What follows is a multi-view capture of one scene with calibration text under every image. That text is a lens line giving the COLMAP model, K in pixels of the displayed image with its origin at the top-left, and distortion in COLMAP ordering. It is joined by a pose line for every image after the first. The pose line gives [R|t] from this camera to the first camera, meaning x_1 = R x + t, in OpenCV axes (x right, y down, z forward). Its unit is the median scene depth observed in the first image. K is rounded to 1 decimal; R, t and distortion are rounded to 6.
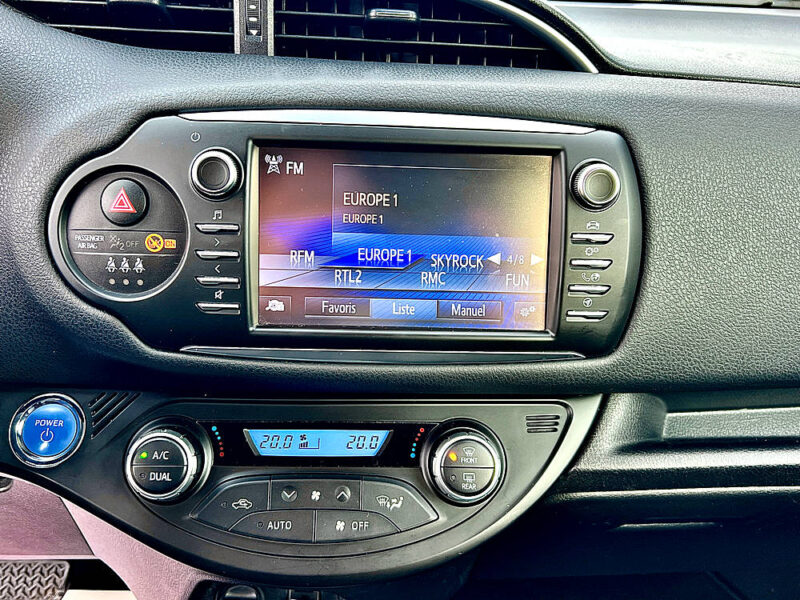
lens RADIAL K [[688.6, 0, 399.3], [0, 688.6, 295.6], [0, 0, 1]] dist [-0.002391, 0.011595]
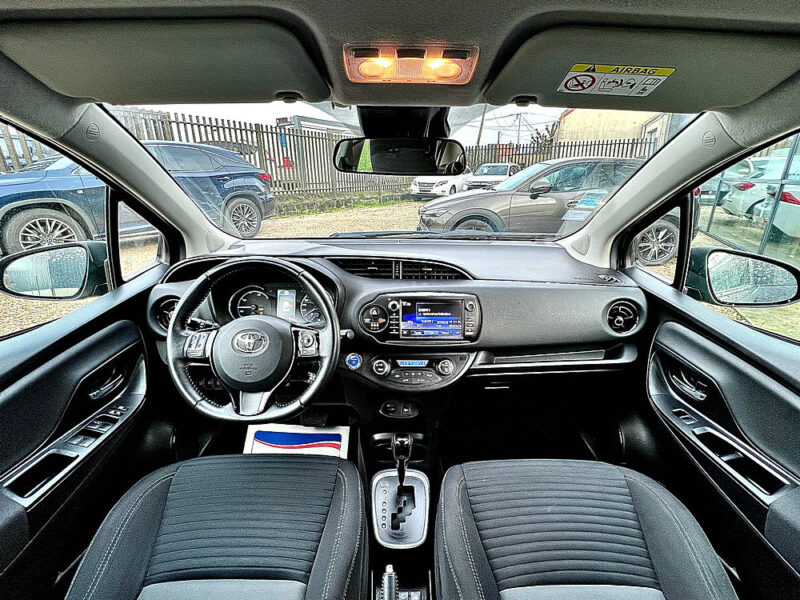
lens RADIAL K [[351.0, 0, 401.8], [0, 351.0, 306.3], [0, 0, 1]] dist [-0.002703, -0.000105]
pose [[0.998321, -0.022014, -0.053576, -0.062236], [0.017755, 0.996740, -0.078709, 0.023852], [0.055134, 0.077625, 0.995457, -1.428627]]
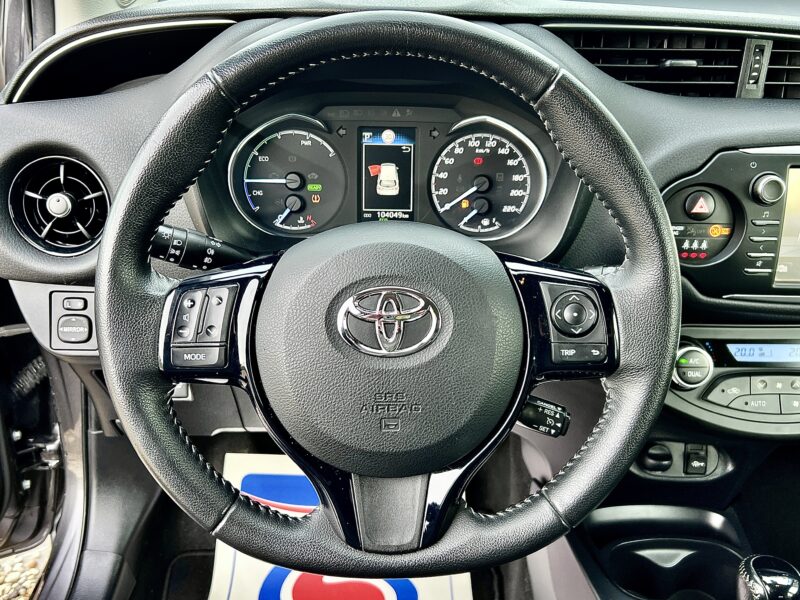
lens RADIAL K [[688.6, 0, 400.2], [0, 688.6, 302.7], [0, 0, 1]] dist [-0.002391, 0.011595]
pose [[0.999105, -0.002133, -0.042237, -0.961979], [0.007925, 0.990476, 0.137457, -0.129512], [0.041542, -0.137669, 0.989607, -0.603966]]
